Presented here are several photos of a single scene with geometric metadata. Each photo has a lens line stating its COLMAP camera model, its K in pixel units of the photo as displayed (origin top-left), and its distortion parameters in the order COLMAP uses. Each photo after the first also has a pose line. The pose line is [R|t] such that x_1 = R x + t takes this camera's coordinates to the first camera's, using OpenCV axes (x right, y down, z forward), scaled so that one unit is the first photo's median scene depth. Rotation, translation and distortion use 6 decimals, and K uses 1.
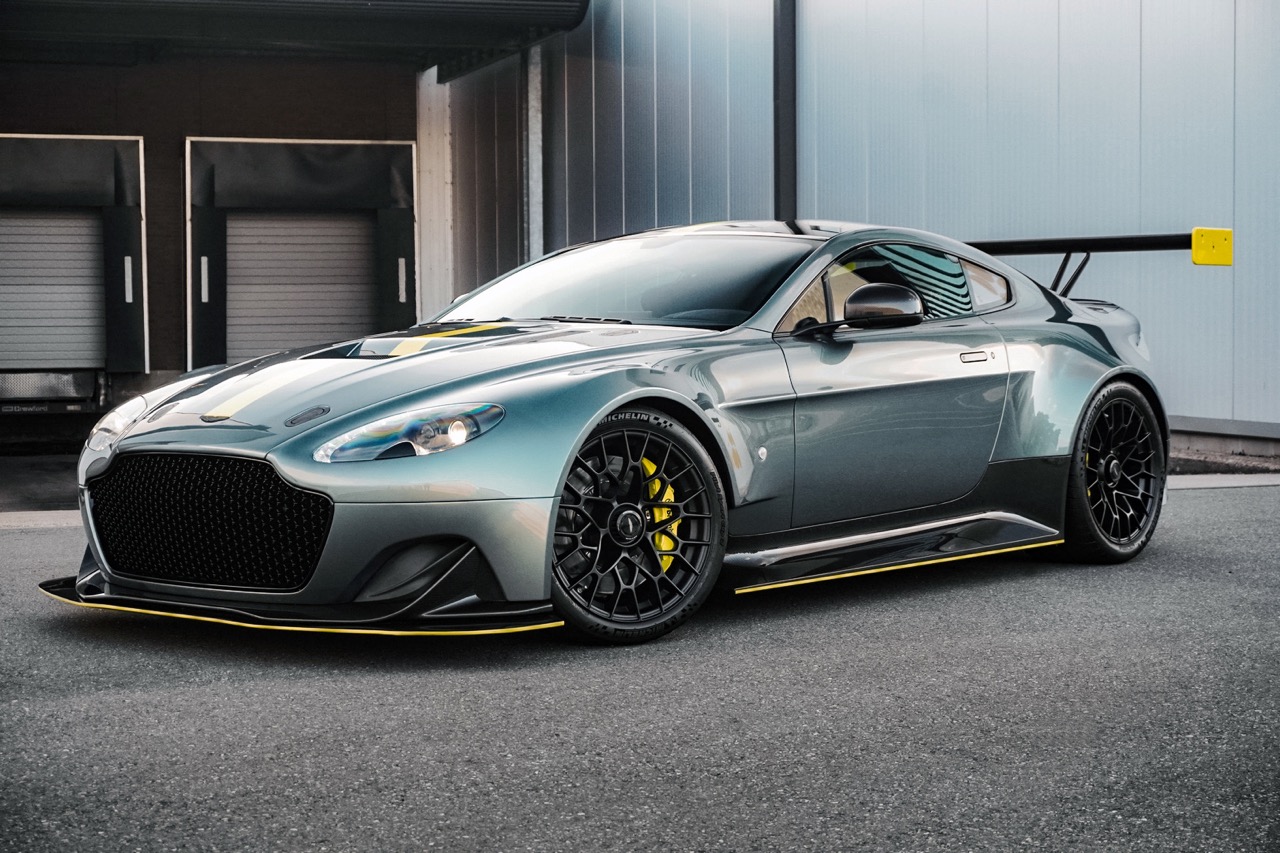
lens RADIAL K [[2313.2, 0, 640.0], [0, 2313.2, 426.5], [0, 0, 1]] dist [0.171628, -0.049657]
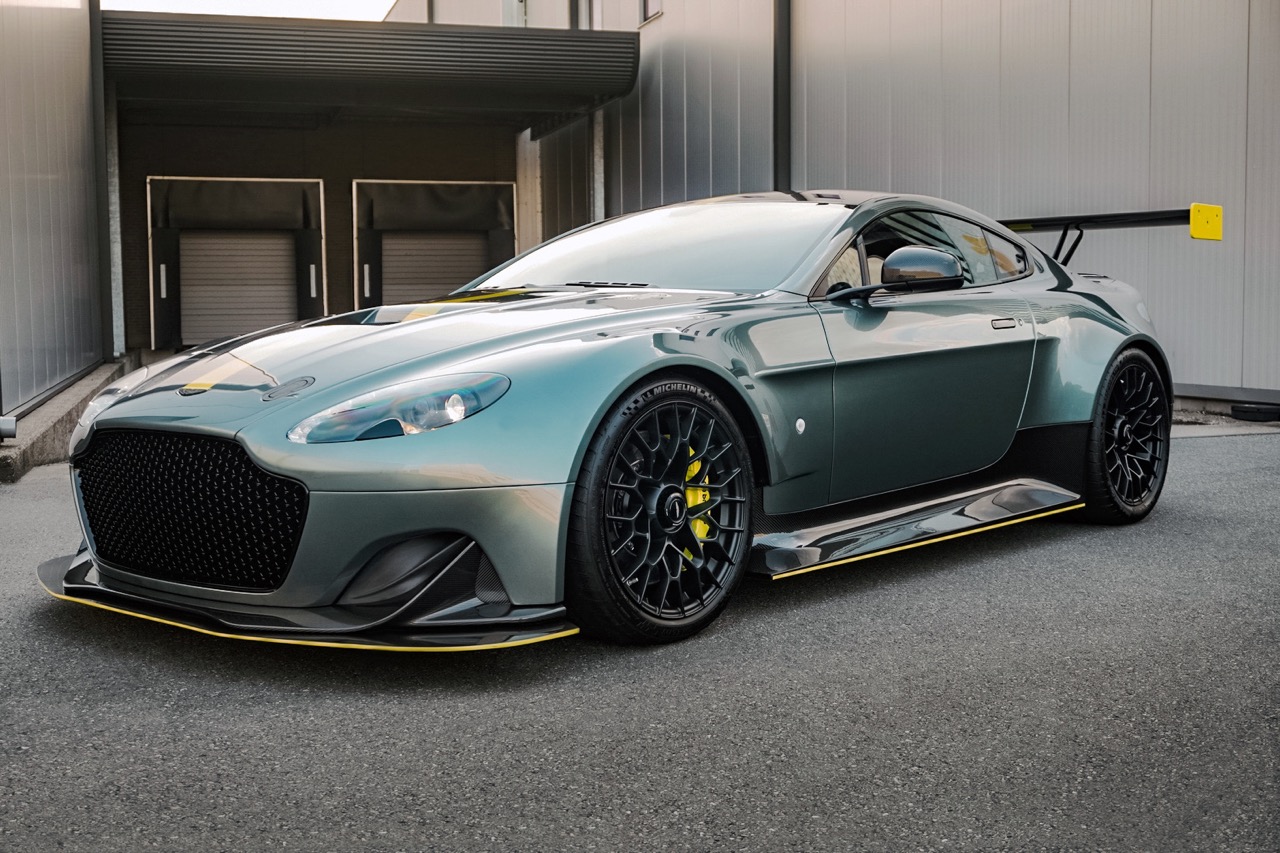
lens RADIAL K [[1454.3, 0, 636.6], [0, 1454.3, 449.8], [0, 0, 1]] dist [-0.078540, 0.557858]
pose [[0.999616, -0.001607, -0.027669, 0.003329], [0.002922, 0.998865, 0.047551, -0.005470], [0.027561, -0.047613, 0.998486, 0.350301]]
